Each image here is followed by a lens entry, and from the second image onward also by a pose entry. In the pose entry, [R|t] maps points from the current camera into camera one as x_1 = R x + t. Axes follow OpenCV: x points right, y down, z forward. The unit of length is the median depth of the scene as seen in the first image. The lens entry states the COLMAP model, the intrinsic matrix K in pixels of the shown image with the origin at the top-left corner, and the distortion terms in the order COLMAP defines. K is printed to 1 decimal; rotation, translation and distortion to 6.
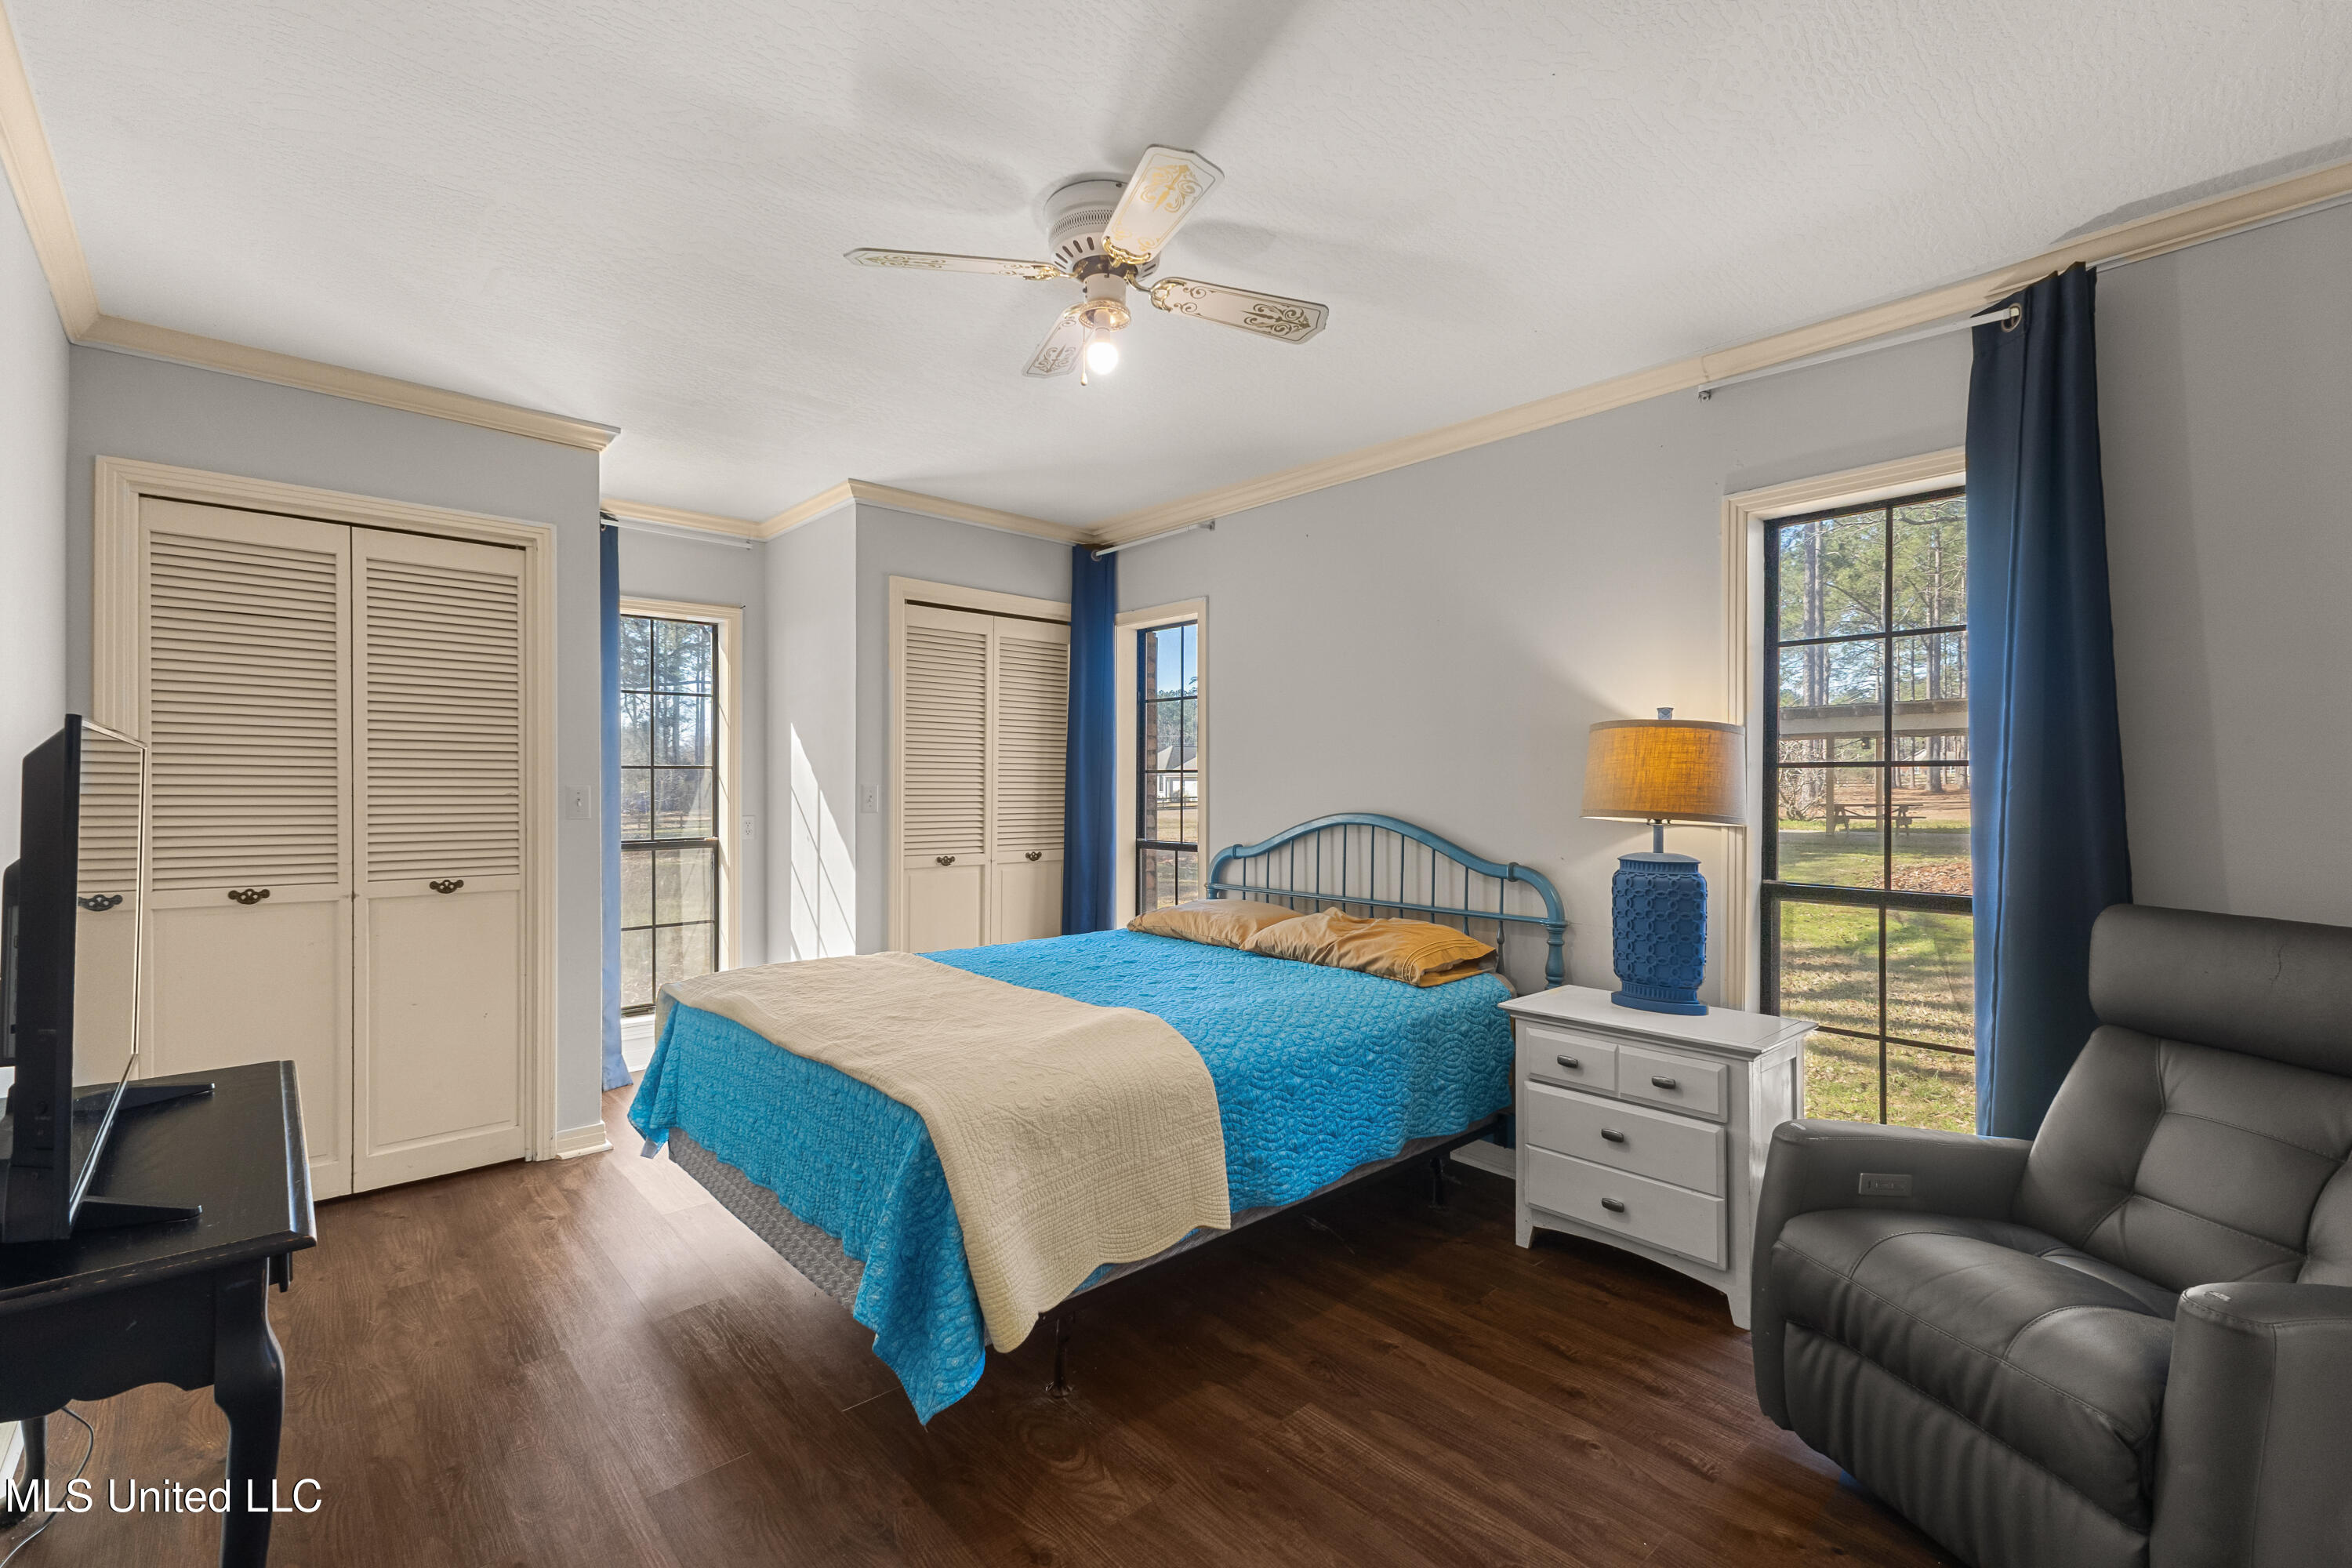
lens RADIAL K [[1020.1, 0, 1166.7], [0, 1020.1, 789.3], [0, 0, 1]] dist [0.000188, 0.000065]
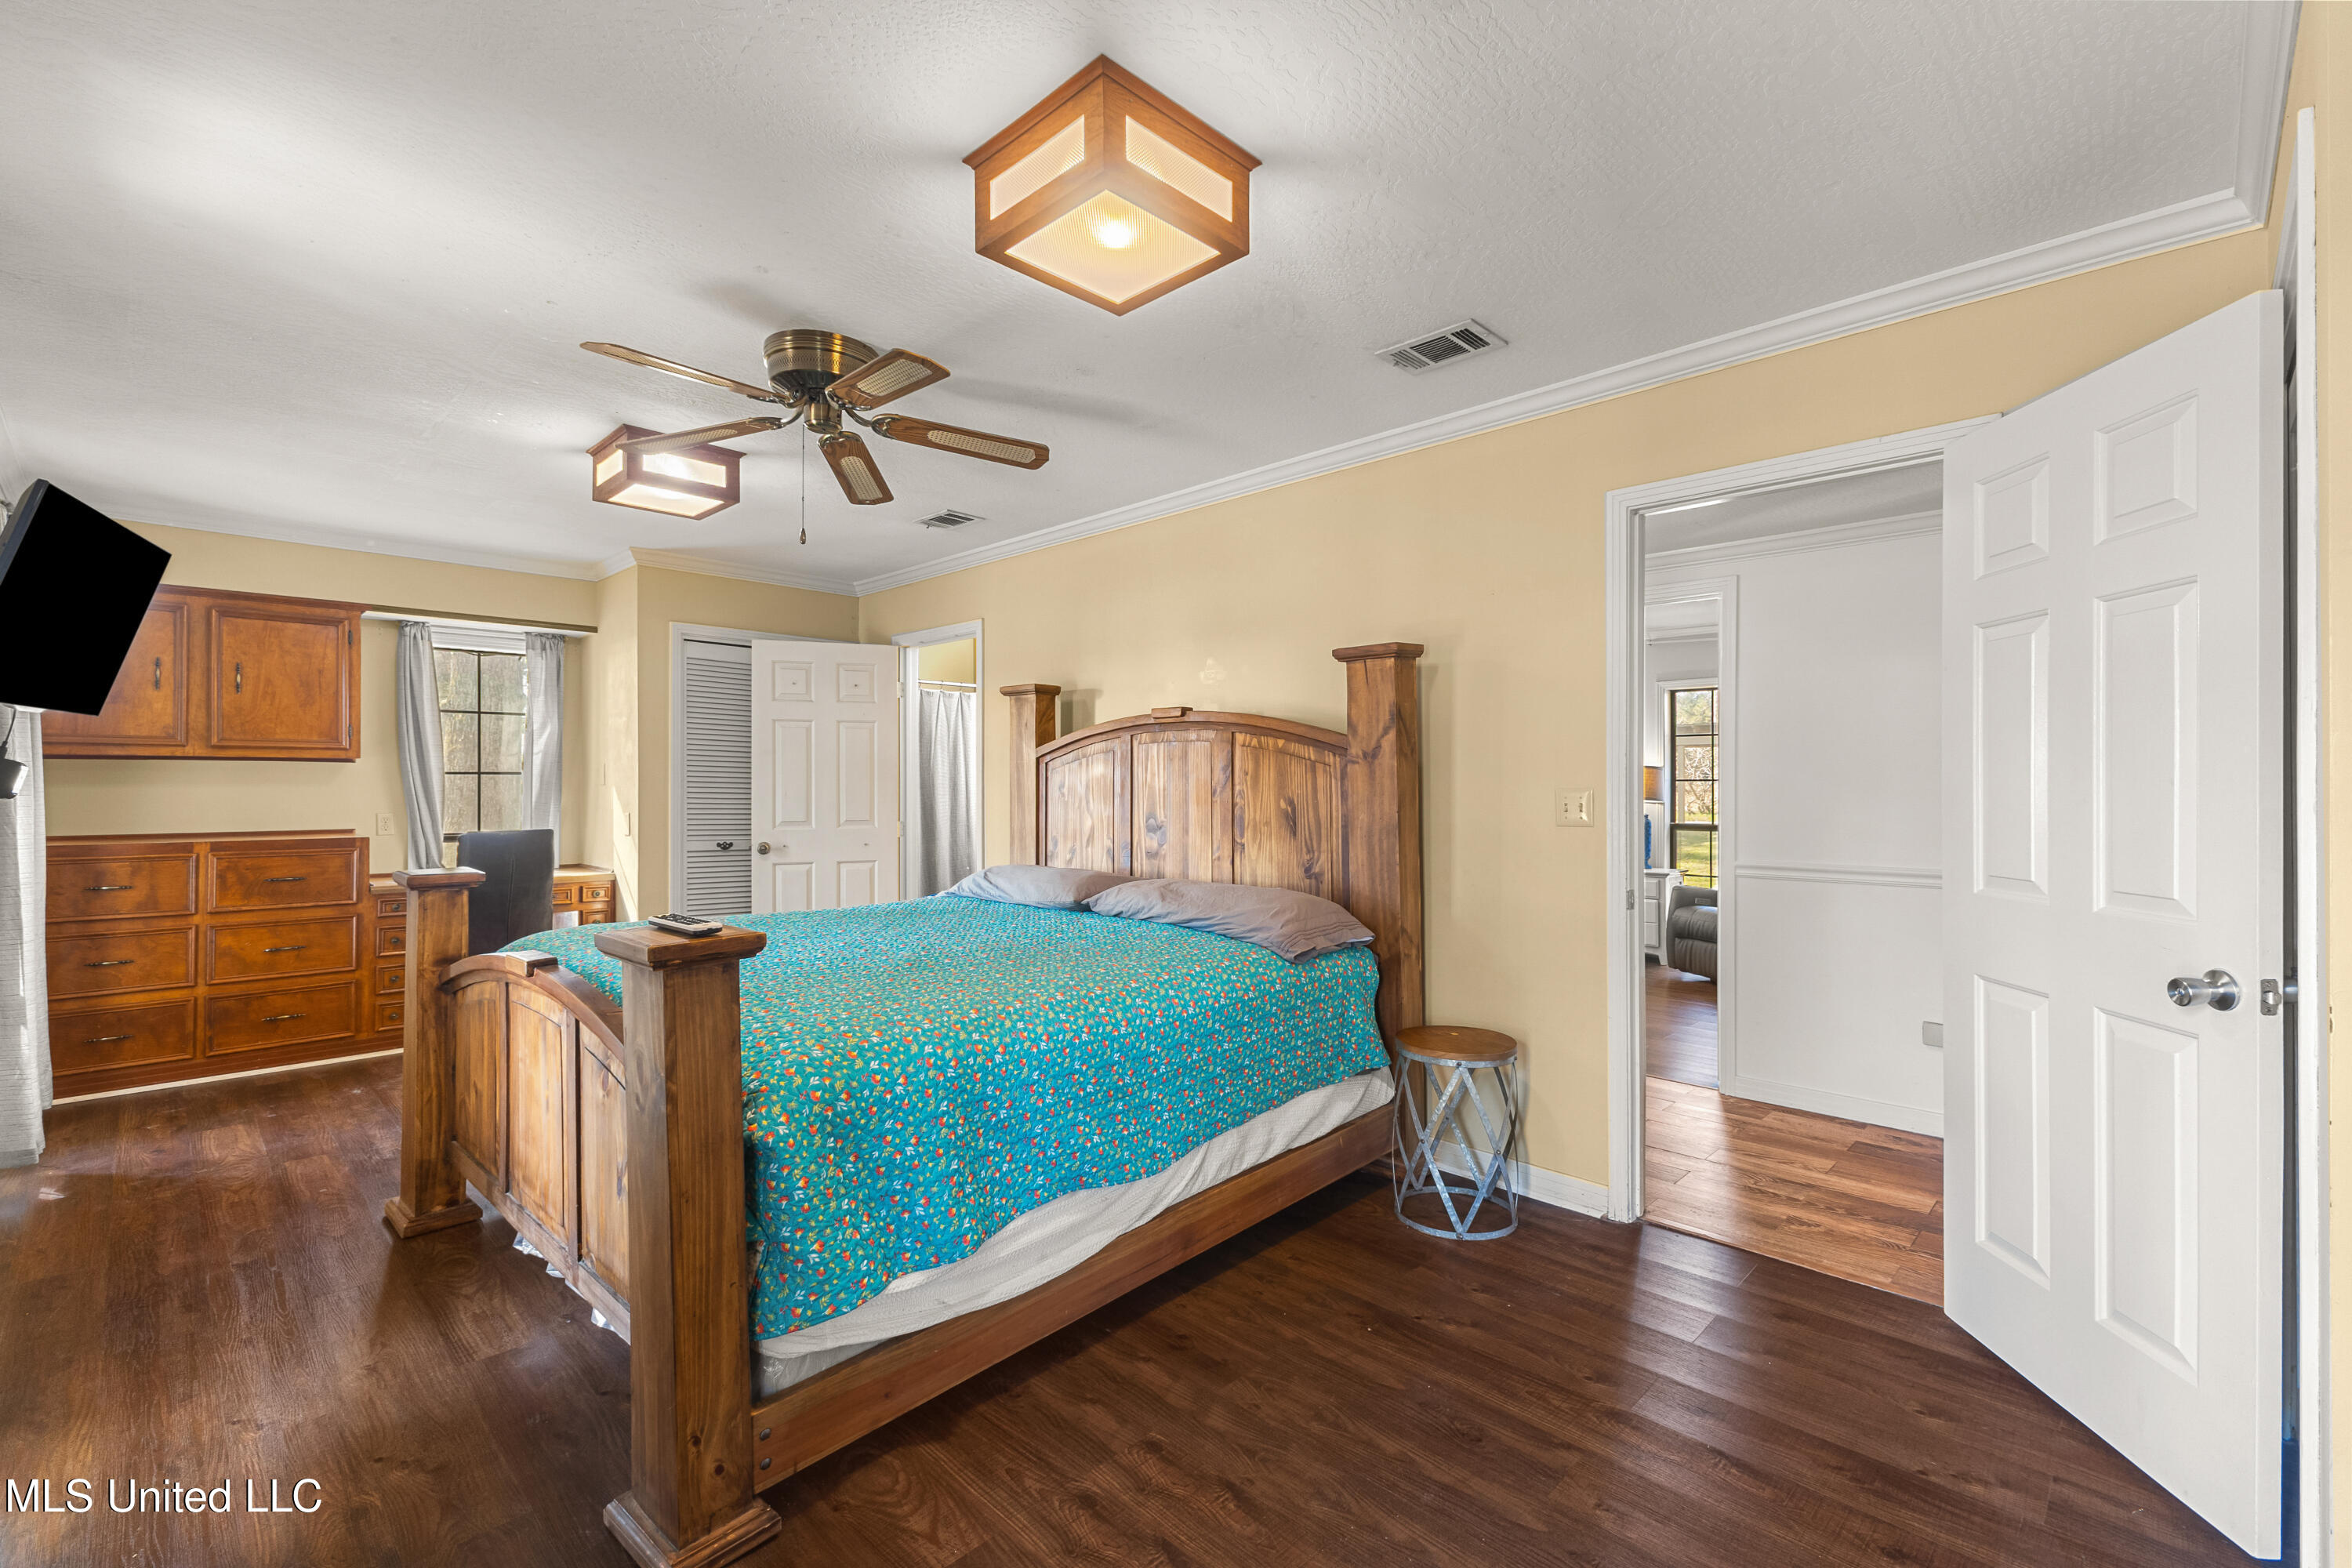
lens RADIAL K [[1020.1, 0, 1178.7], [0, 1020.1, 765.2], [0, 0, 1]] dist [0.000188, 0.000065]
pose [[0.997561, 0.001704, 0.069785, -0.940156], [-0.000867, 0.999927, -0.012033, -0.031149], [-0.069801, 0.011943, 0.997489, -1.670469]]
